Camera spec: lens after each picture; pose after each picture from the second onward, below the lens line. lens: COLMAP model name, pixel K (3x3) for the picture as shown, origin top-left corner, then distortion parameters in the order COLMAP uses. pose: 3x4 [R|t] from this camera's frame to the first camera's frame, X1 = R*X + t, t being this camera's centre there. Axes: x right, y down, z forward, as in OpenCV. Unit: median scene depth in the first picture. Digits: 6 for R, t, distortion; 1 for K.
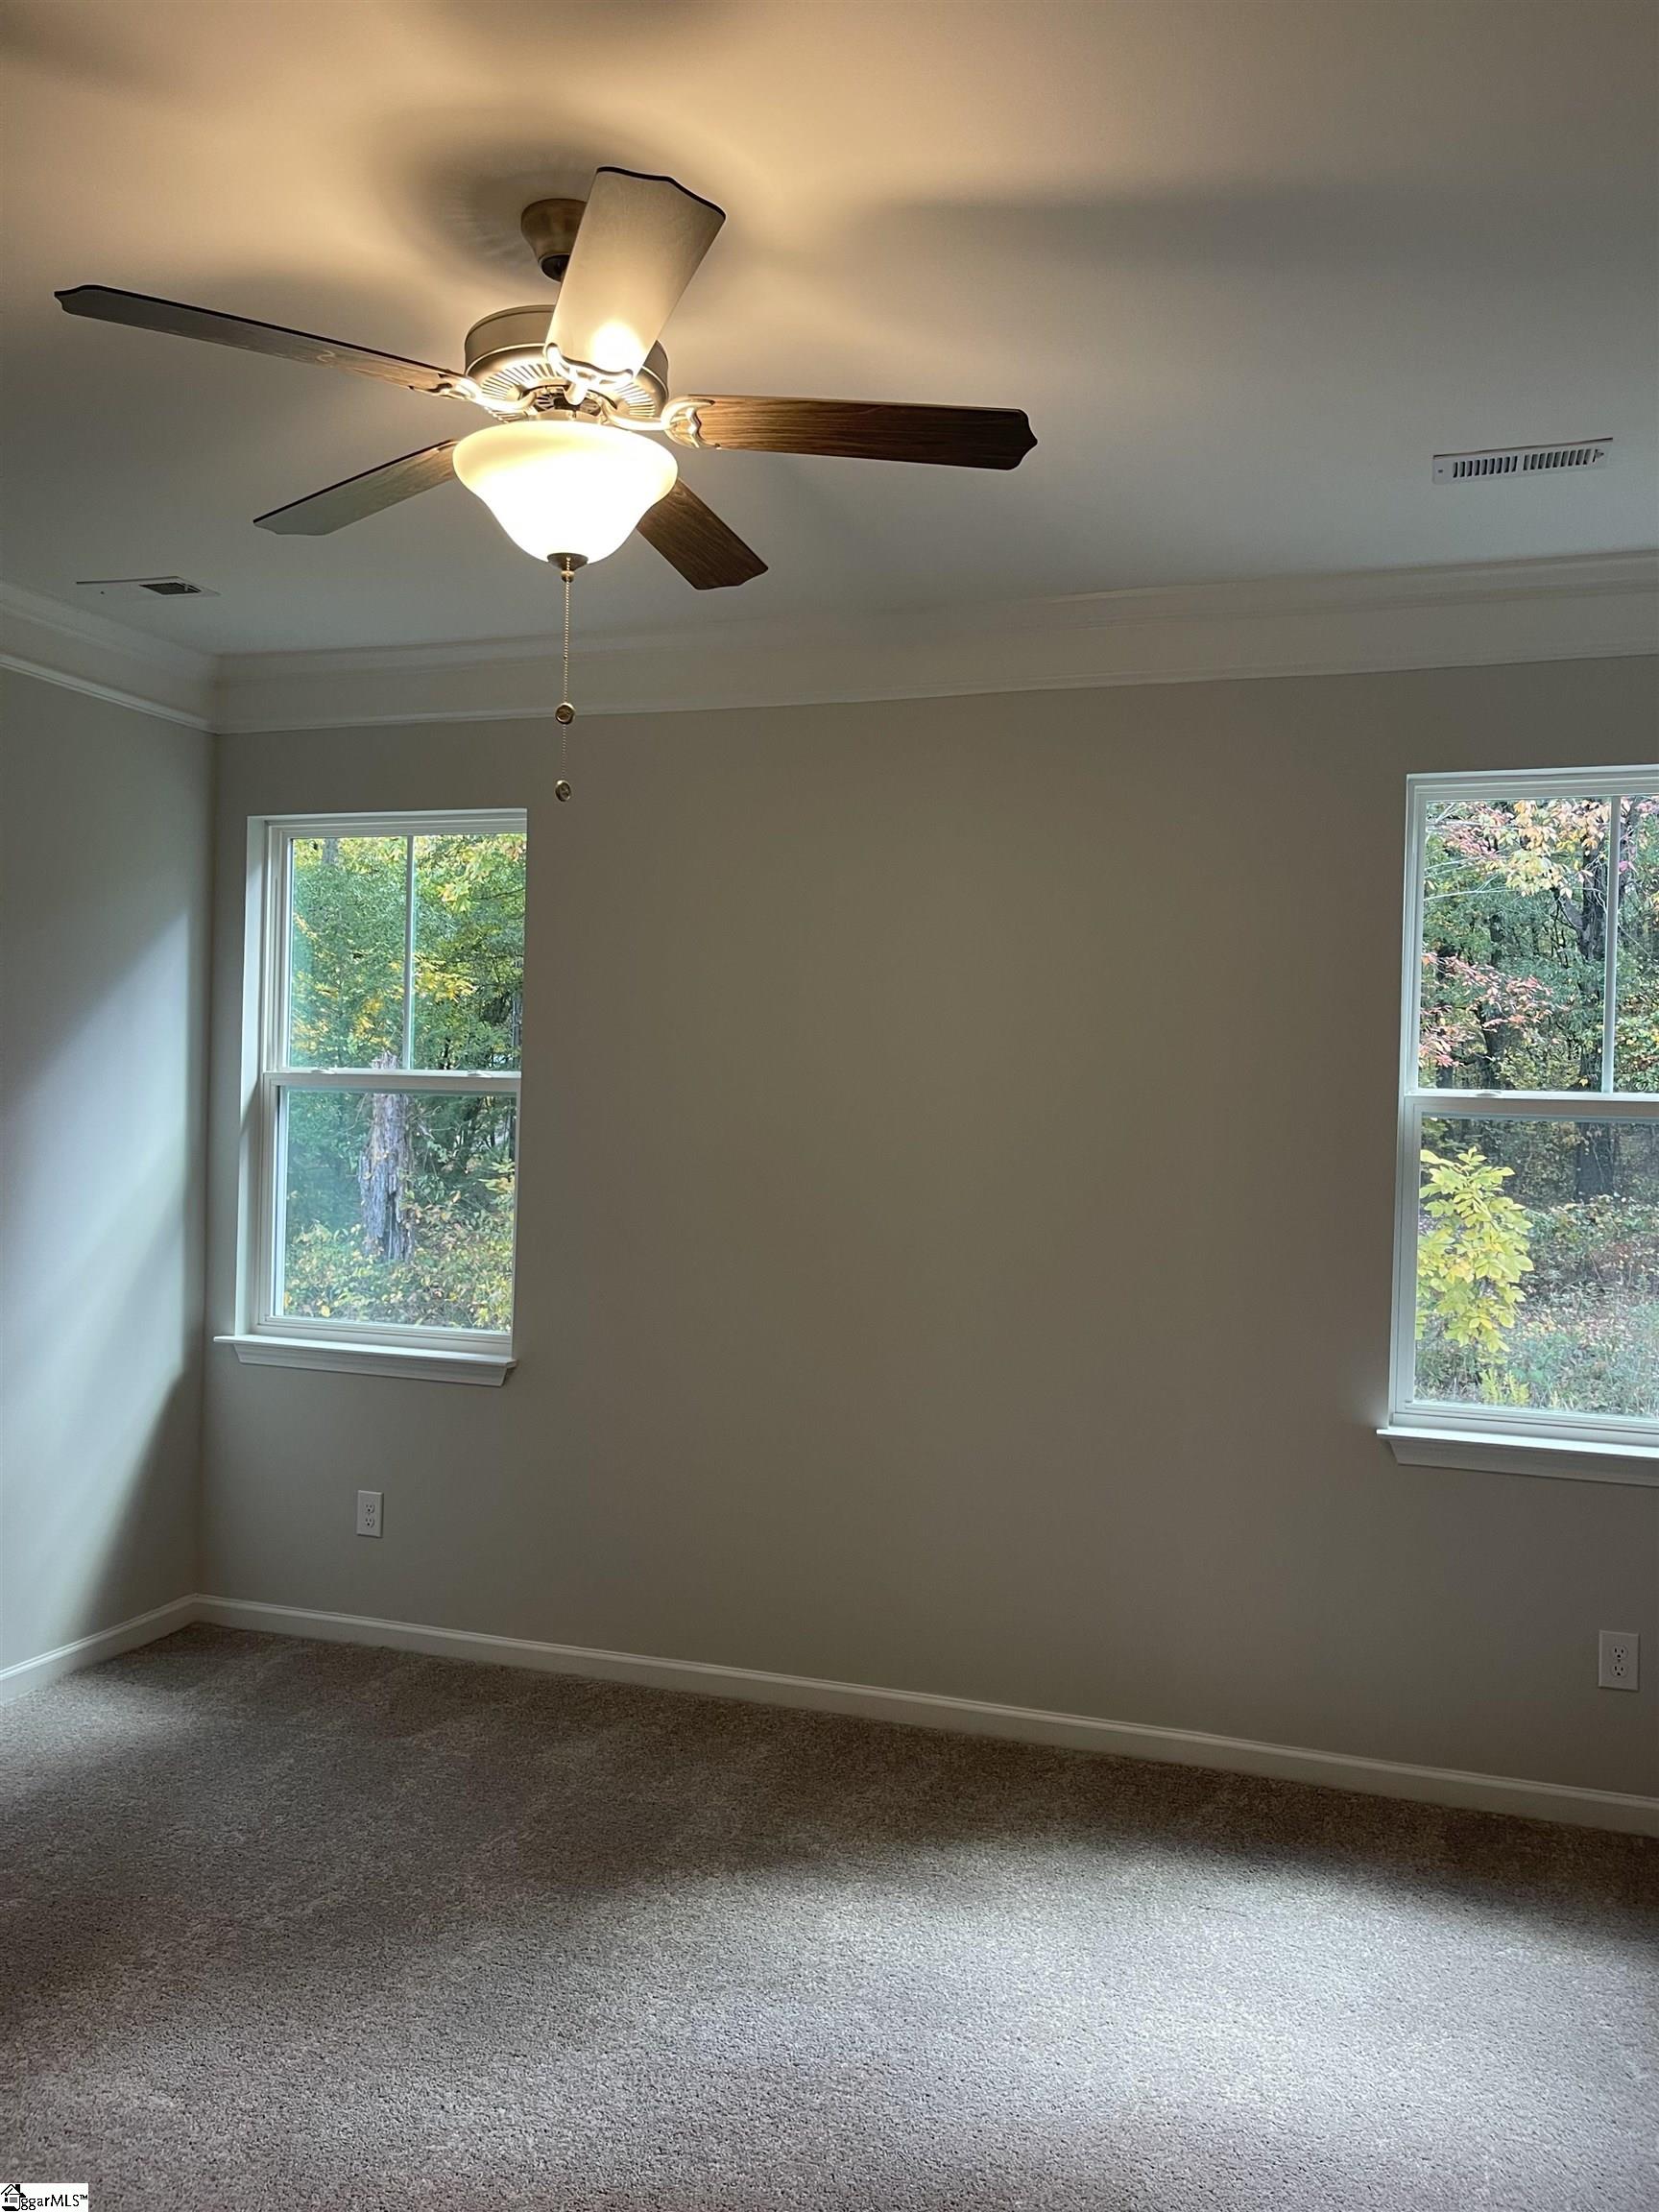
lens RADIAL K [[1677.0, 0, 835.6], [0, 1677.0, 1108.7], [0, 0, 1]] dist [0.044629, -0.025002]
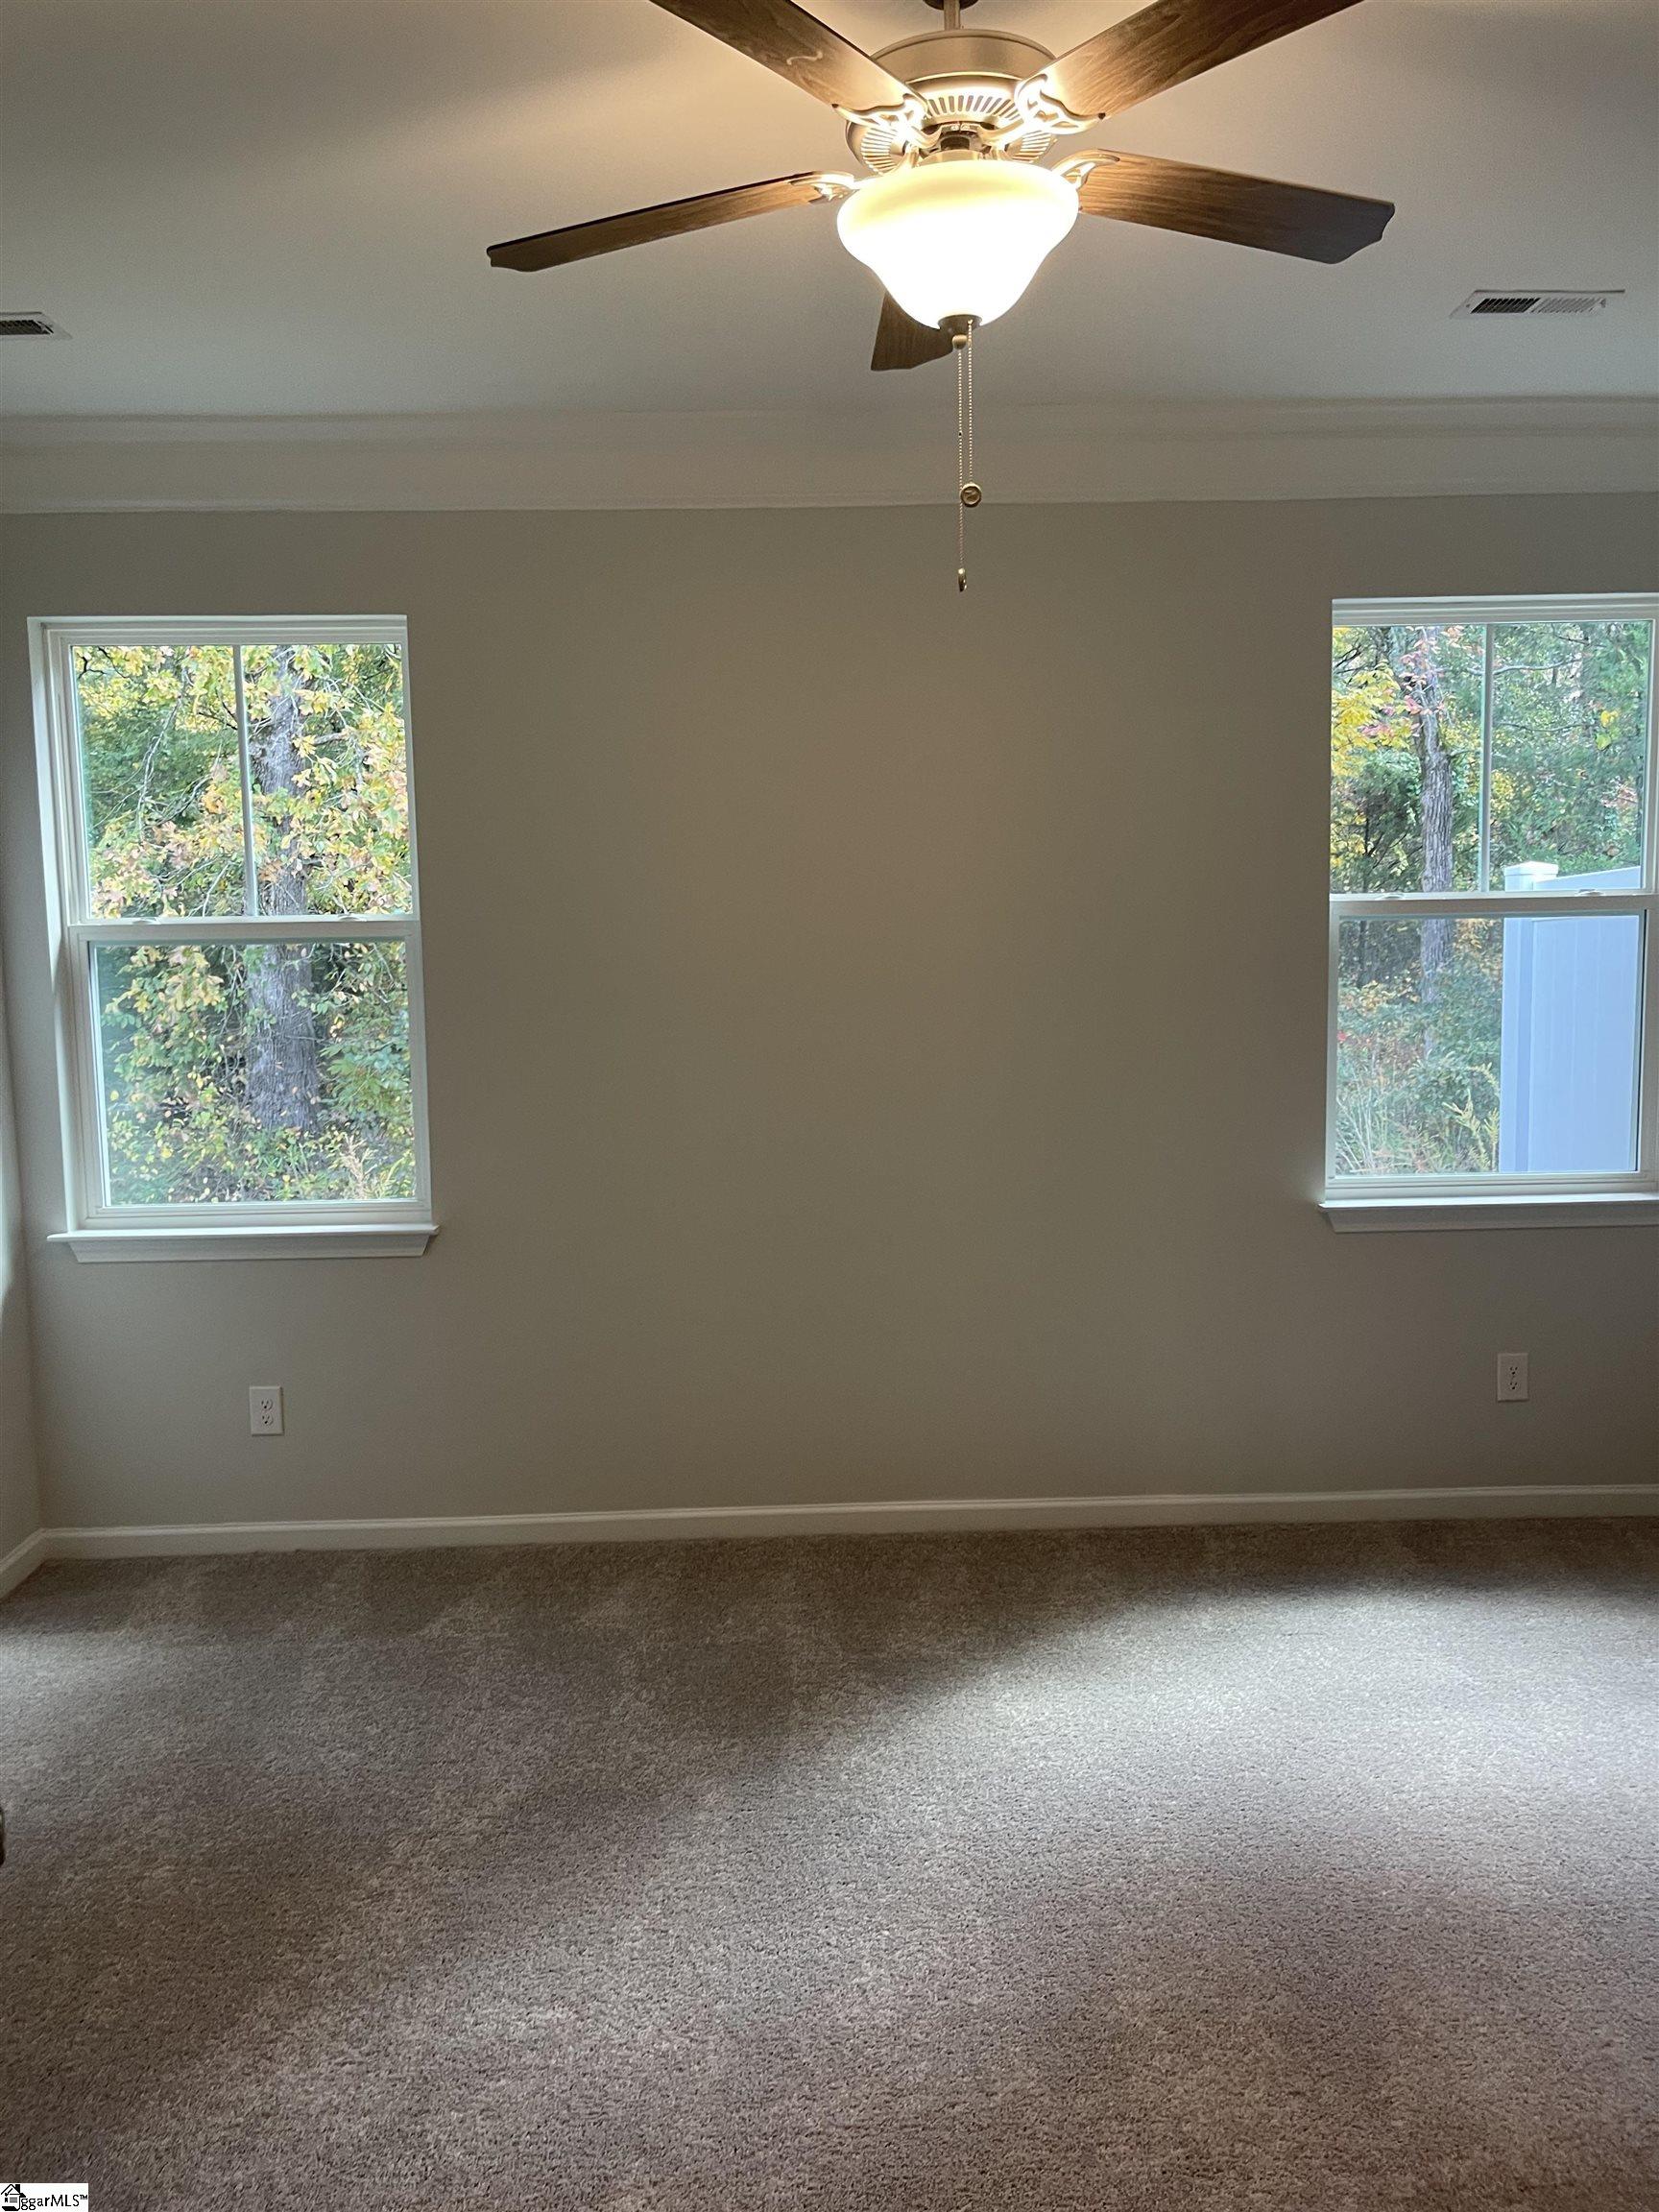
lens RADIAL K [[1677.0, 0, 831.6], [0, 1677.0, 1109.8], [0, 0, 1]] dist [0.044629, -0.025002]
pose [[0.938675, -0.074737, 0.336605, -0.336782], [0.043834, 0.994171, 0.098500, 0.004669], [-0.342005, -0.077705, 0.936480, 0.073223]]
